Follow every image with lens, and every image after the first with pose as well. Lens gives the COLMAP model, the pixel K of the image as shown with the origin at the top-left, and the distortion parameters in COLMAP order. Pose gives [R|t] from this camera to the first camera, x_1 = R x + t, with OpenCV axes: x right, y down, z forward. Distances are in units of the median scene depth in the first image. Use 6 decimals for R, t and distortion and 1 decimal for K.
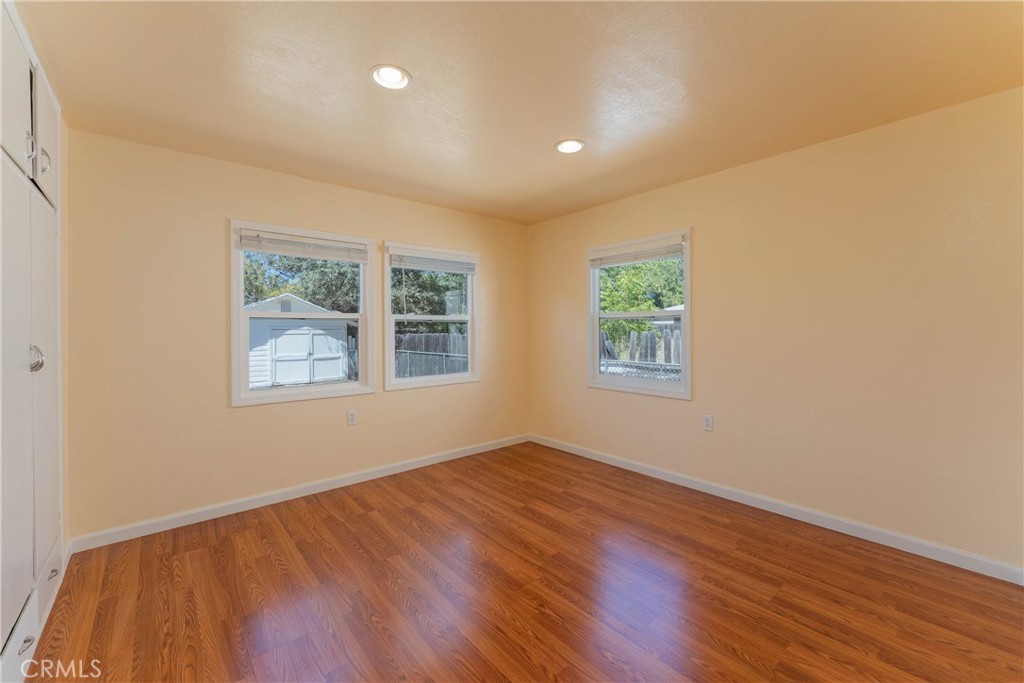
lens RADIAL K [[418.5, 0, 507.9], [0, 418.5, 326.6], [0, 0, 1]] dist [-0.001364, -0.000174]
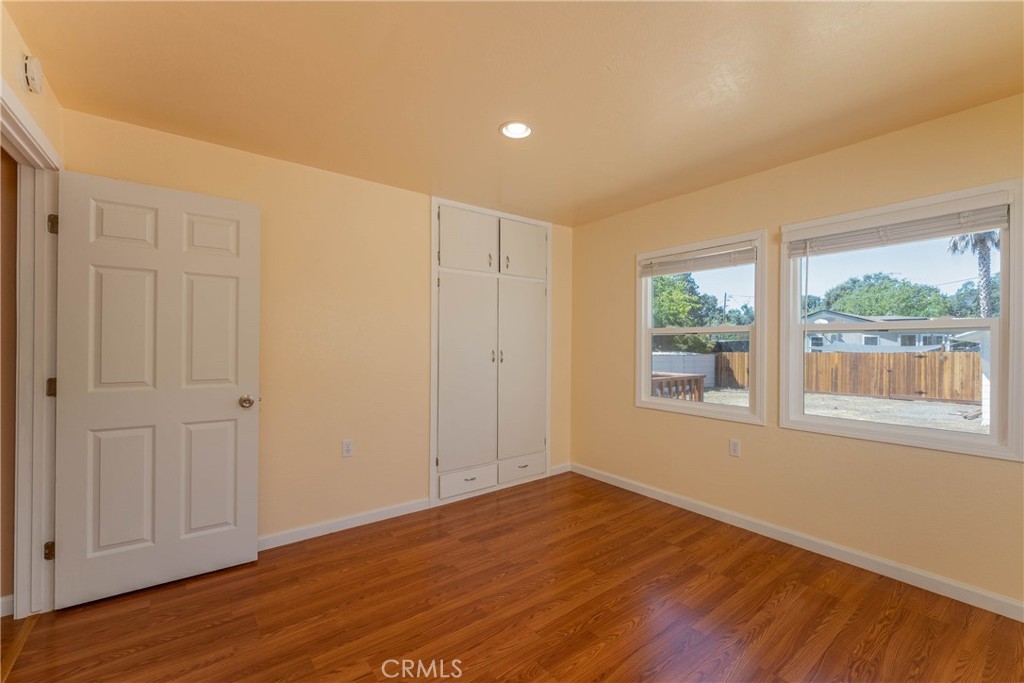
lens RADIAL K [[418.5, 0, 517.6], [0, 418.5, 342.1], [0, 0, 1]] dist [-0.001364, -0.000174]
pose [[-0.045648, 0.003893, -0.998950, 0.572778], [0.003557, 0.999987, 0.003734, -0.003458], [0.998951, -0.003383, -0.045661, 0.680985]]
